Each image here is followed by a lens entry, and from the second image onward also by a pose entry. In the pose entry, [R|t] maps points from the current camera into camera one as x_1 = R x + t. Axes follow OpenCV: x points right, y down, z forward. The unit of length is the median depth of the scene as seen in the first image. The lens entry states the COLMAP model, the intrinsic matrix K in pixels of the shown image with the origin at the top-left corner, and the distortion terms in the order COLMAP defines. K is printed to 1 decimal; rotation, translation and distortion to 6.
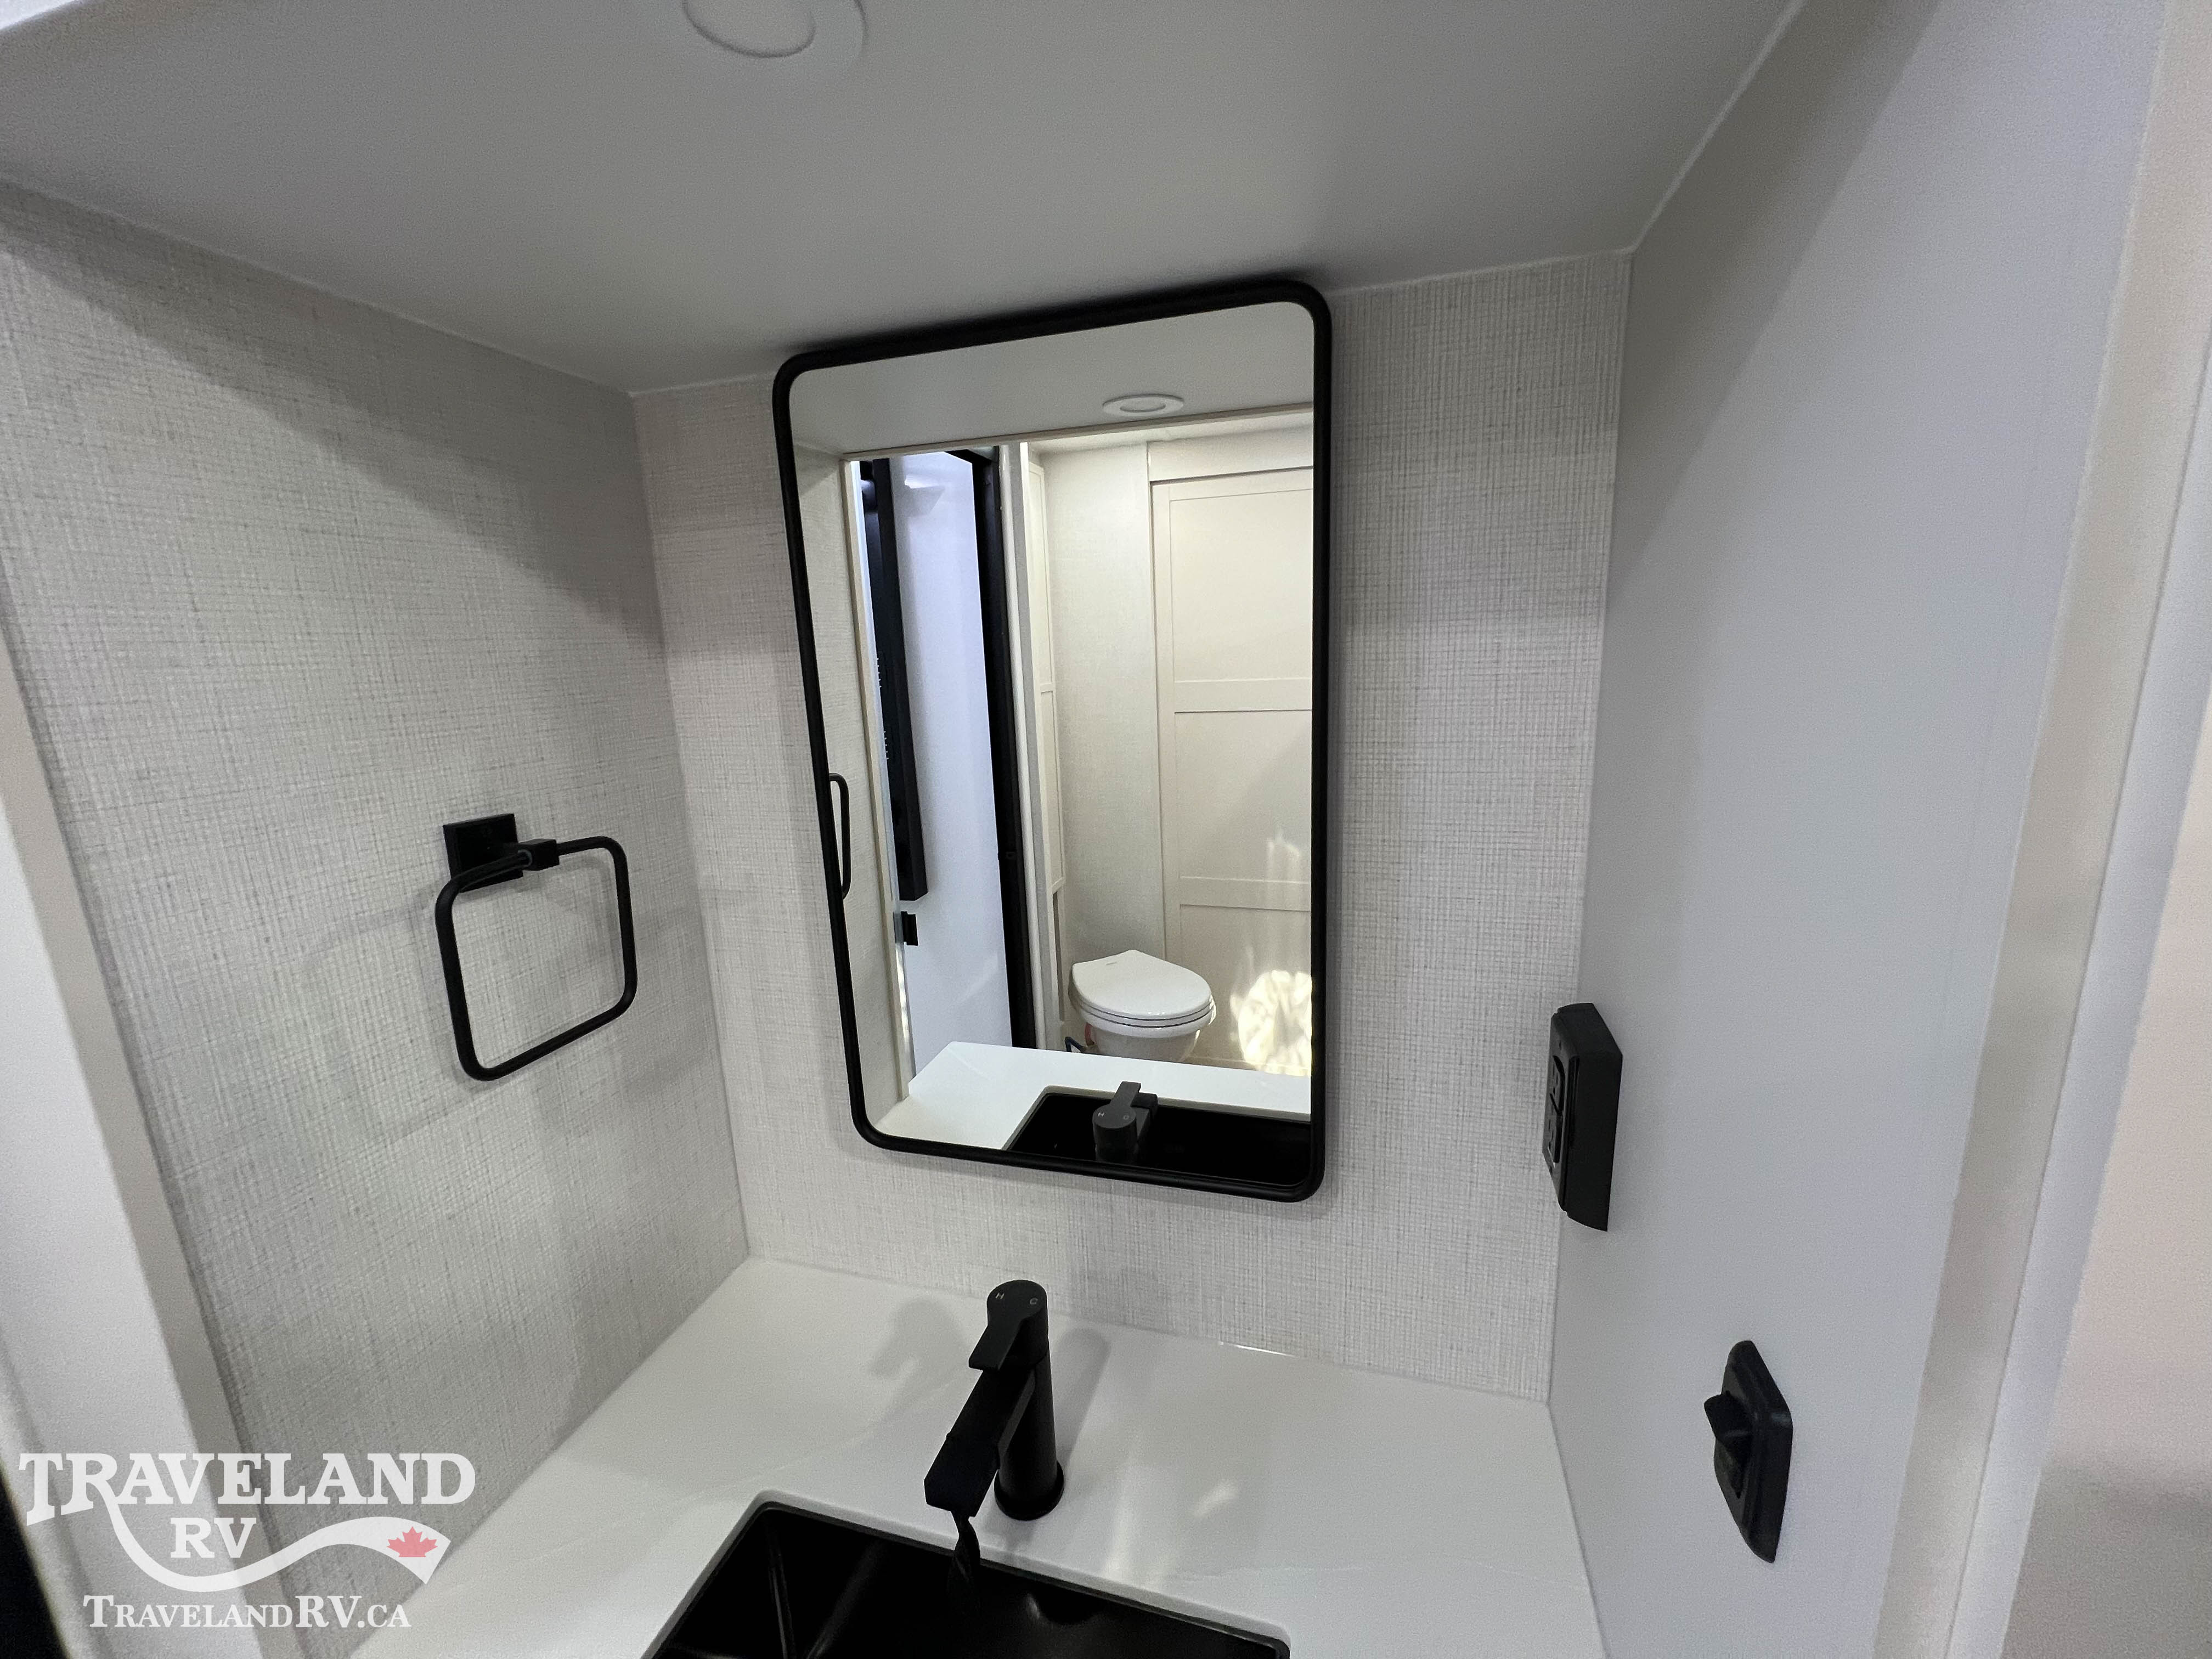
lens RADIAL K [[892.3, 0, 1109.6], [0, 892.3, 817.5], [0, 0, 1]] dist [0.000002, 0.000005]
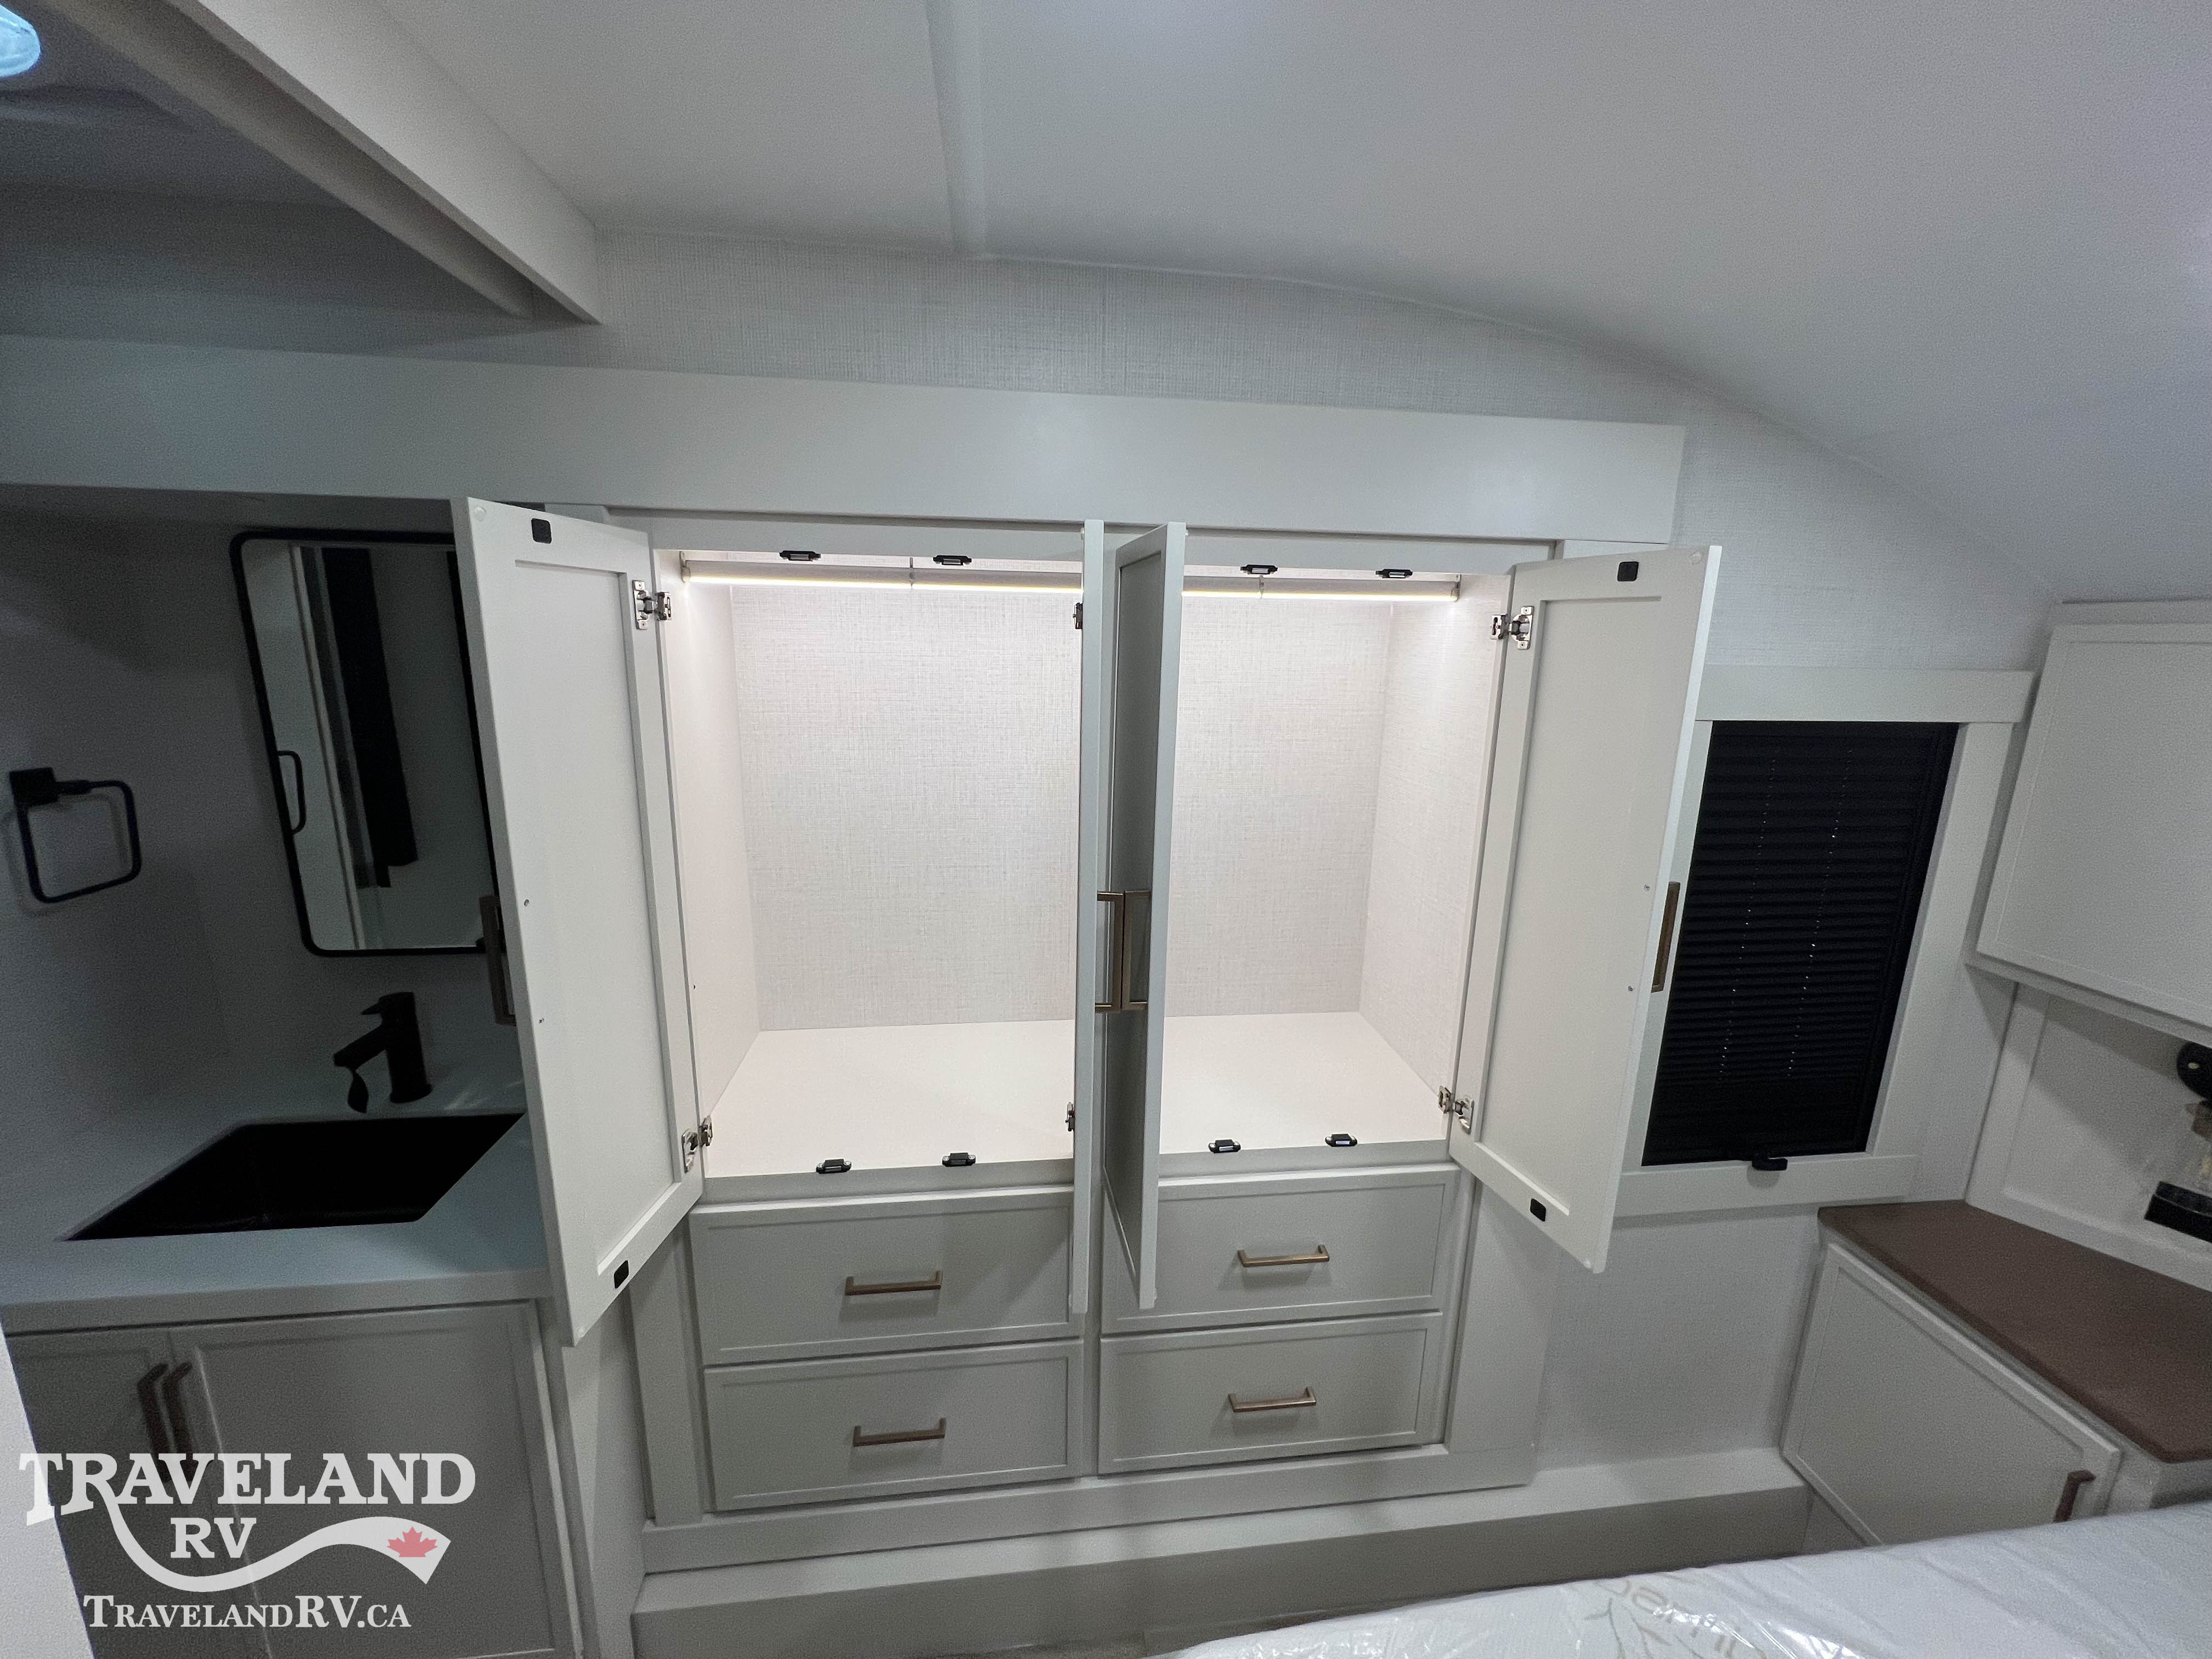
lens RADIAL K [[892.3, 0, 1115.8], [0, 892.3, 822.1], [0, 0, 1]] dist [0.000002, 0.000005]
pose [[0.907021, -0.026230, 0.420268, 0.545046], [0.021742, 0.999644, 0.015467, 0.126682], [-0.420524, -0.004891, 0.907268, -1.588031]]
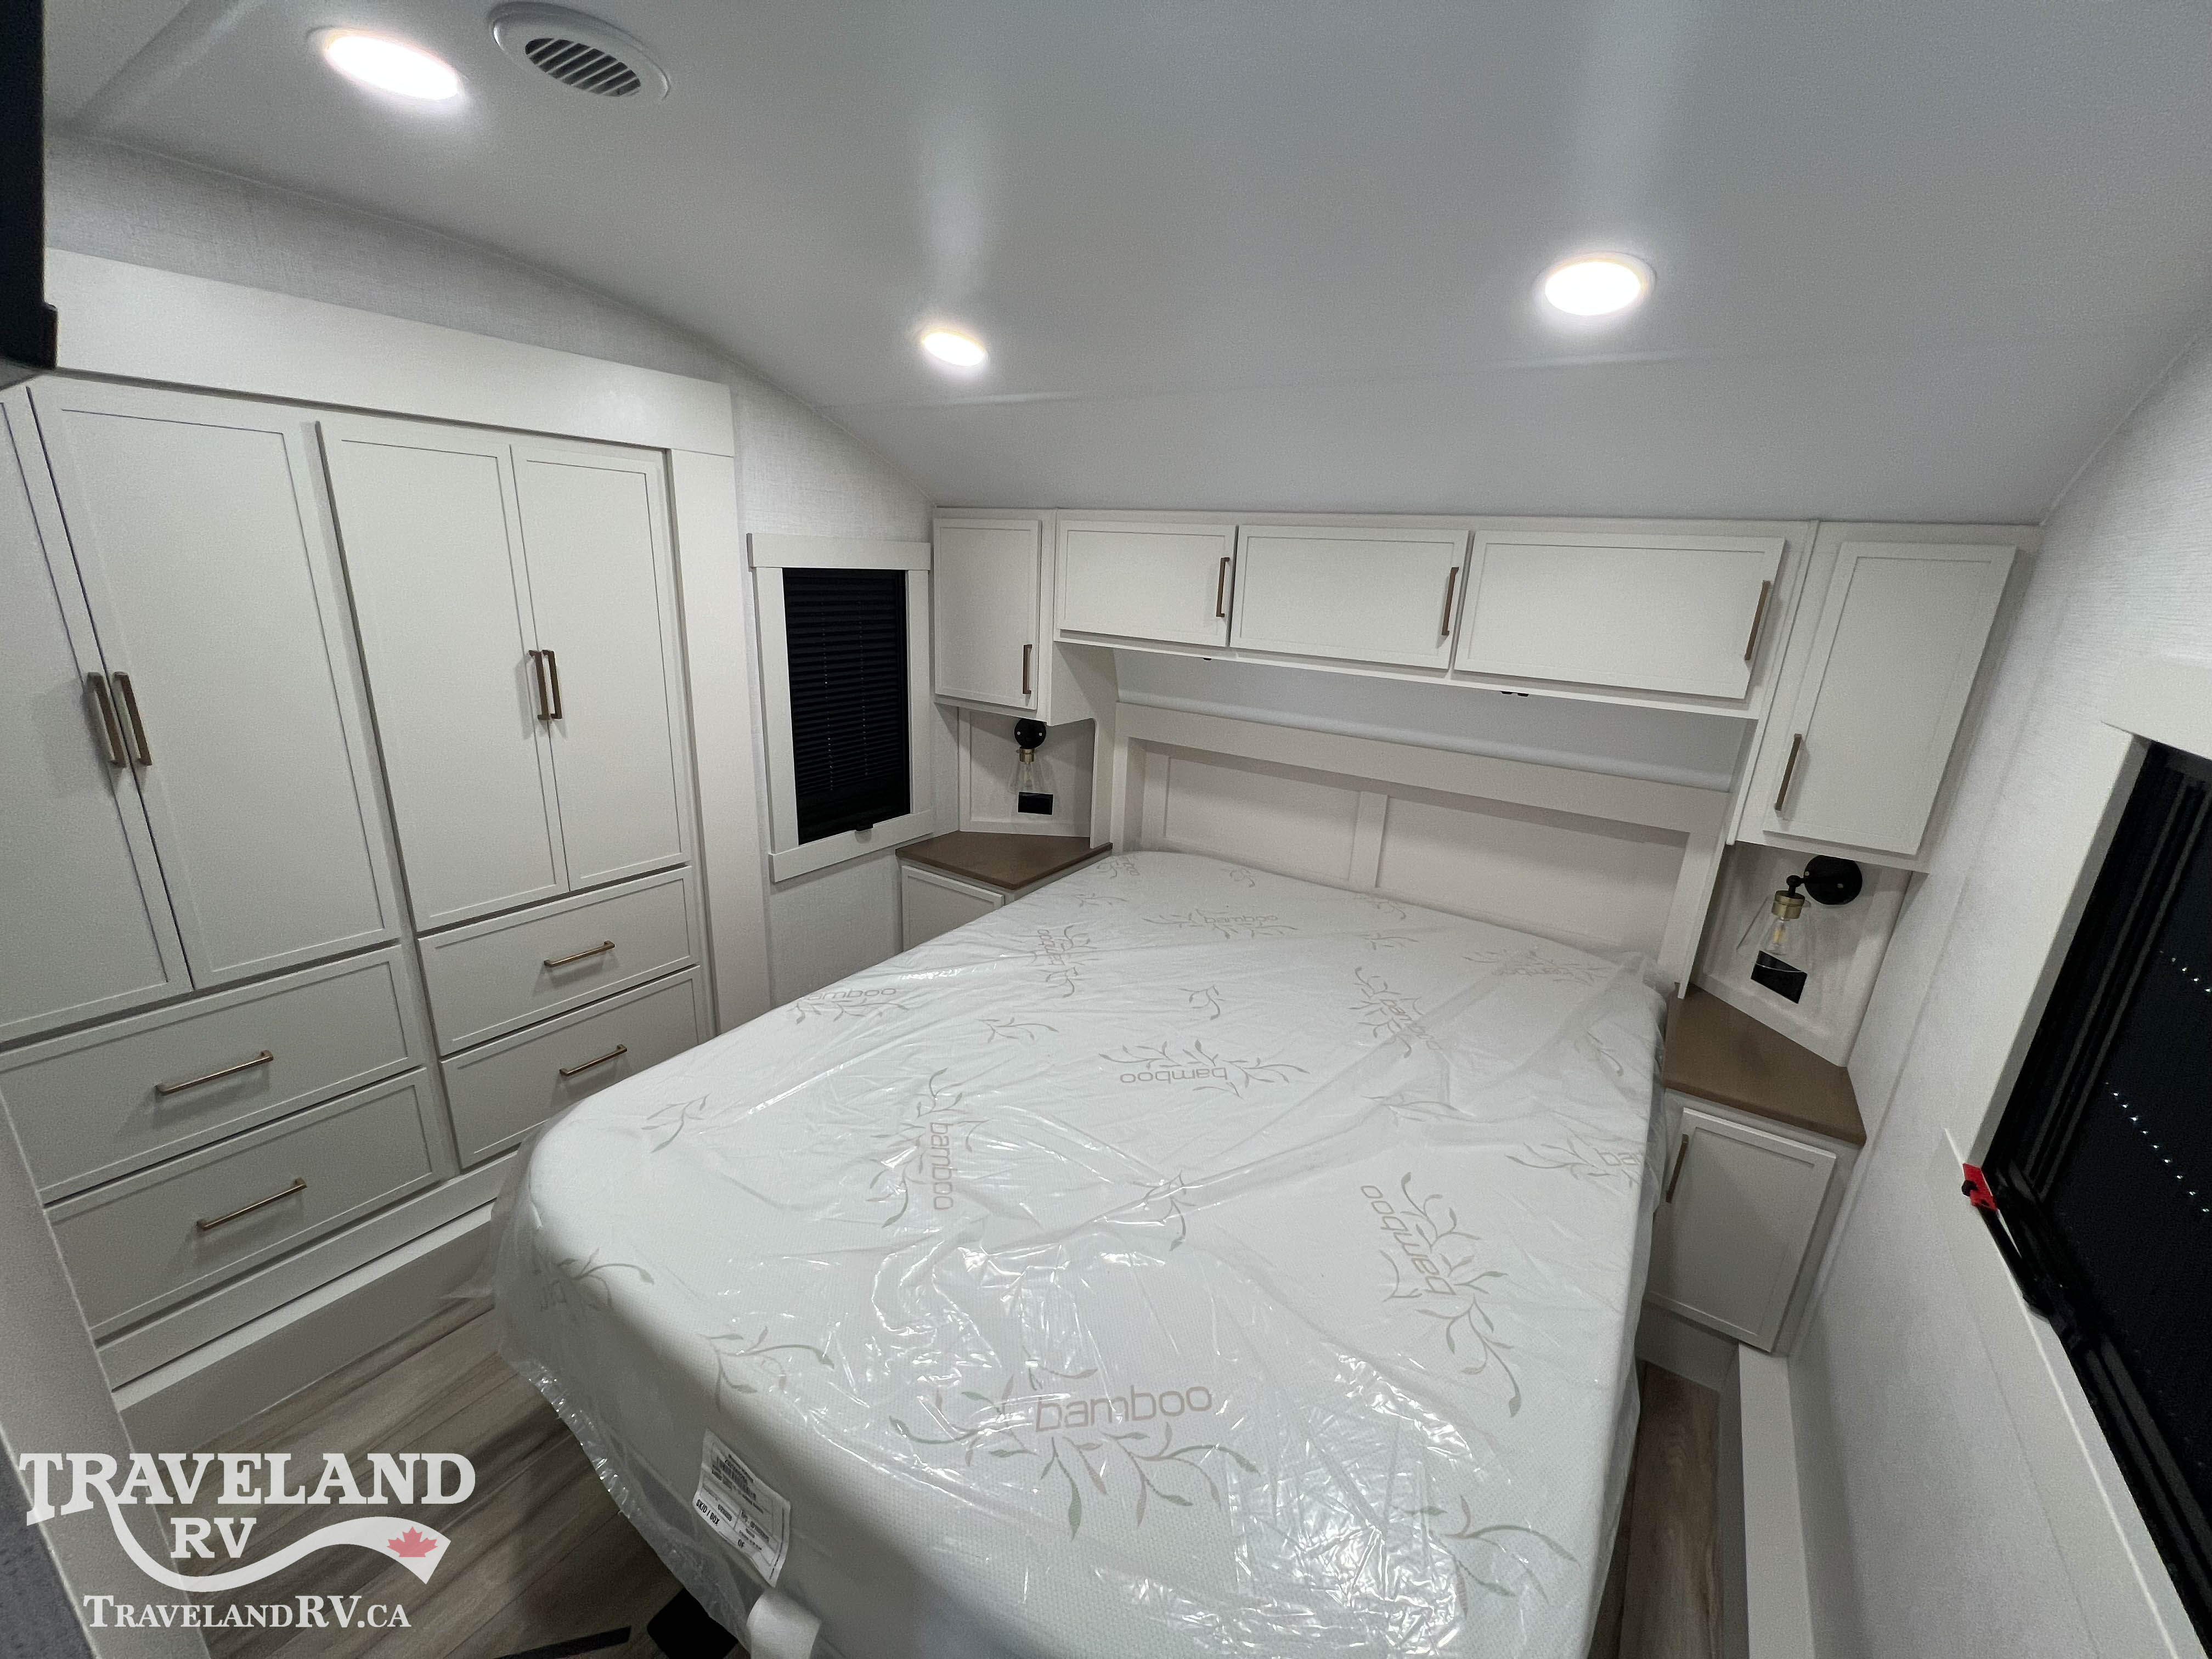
lens RADIAL K [[886.8, 0, 1096.7], [0, 886.8, 822.6], [0, 0, 1]] dist [-0.002432, -0.000146]
pose [[0.292683, -0.213290, 0.932118, -0.340036], [0.138507, 0.973981, 0.179378, 0.440668], [-0.946125, 0.076604, 0.314609, -2.399351]]
